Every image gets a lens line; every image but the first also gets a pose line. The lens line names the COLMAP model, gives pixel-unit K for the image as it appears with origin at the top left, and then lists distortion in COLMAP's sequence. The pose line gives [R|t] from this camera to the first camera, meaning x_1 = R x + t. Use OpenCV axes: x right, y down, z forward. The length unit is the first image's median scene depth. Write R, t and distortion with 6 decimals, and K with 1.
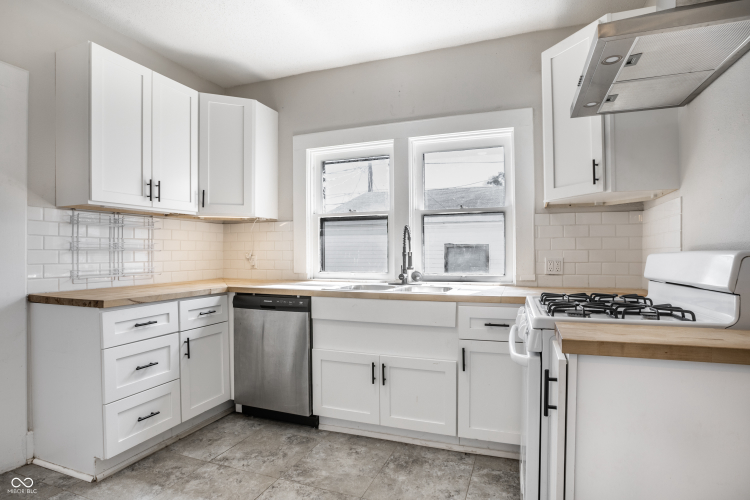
lens RADIAL K [[380.9, 0, 389.0], [0, 380.9, 254.3], [0, 0, 1]] dist [-0.067799, 0.023815]
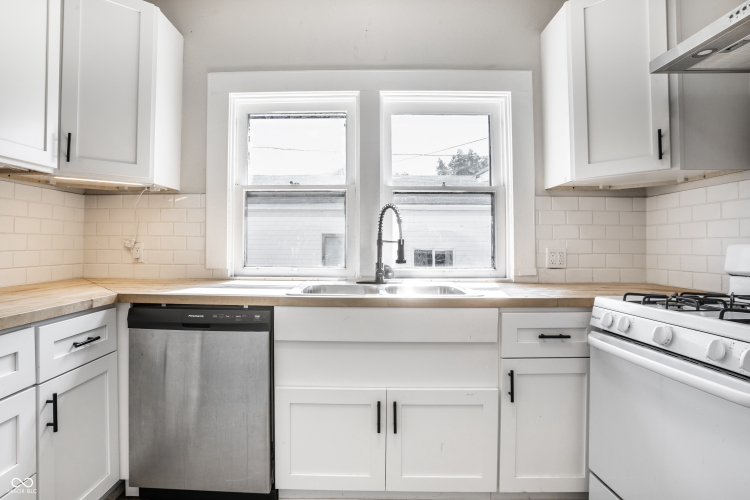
lens RADIAL K [[388.8, 0, 350.9], [0, 388.8, 239.4], [0, 0, 1]] dist [-0.069561, 0.028532]
pose [[0.952955, 0.011588, 0.302889, -0.264718], [-0.007084, 0.999847, -0.015967, 0.005881], [-0.303028, 0.013070, 0.952892, 0.313215]]
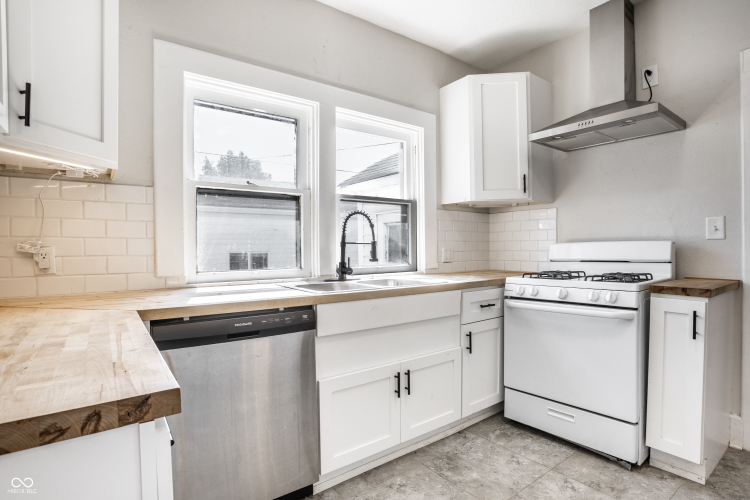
lens RADIAL K [[380.9, 0, 389.0], [0, 380.9, 254.3], [0, 0, 1]] dist [-0.067799, 0.023815]
pose [[0.551355, -0.016212, 0.834113, -0.656997], [0.006620, 0.999865, 0.015058, 0.010042], [-0.834244, -0.002781, 0.551388, 0.489637]]
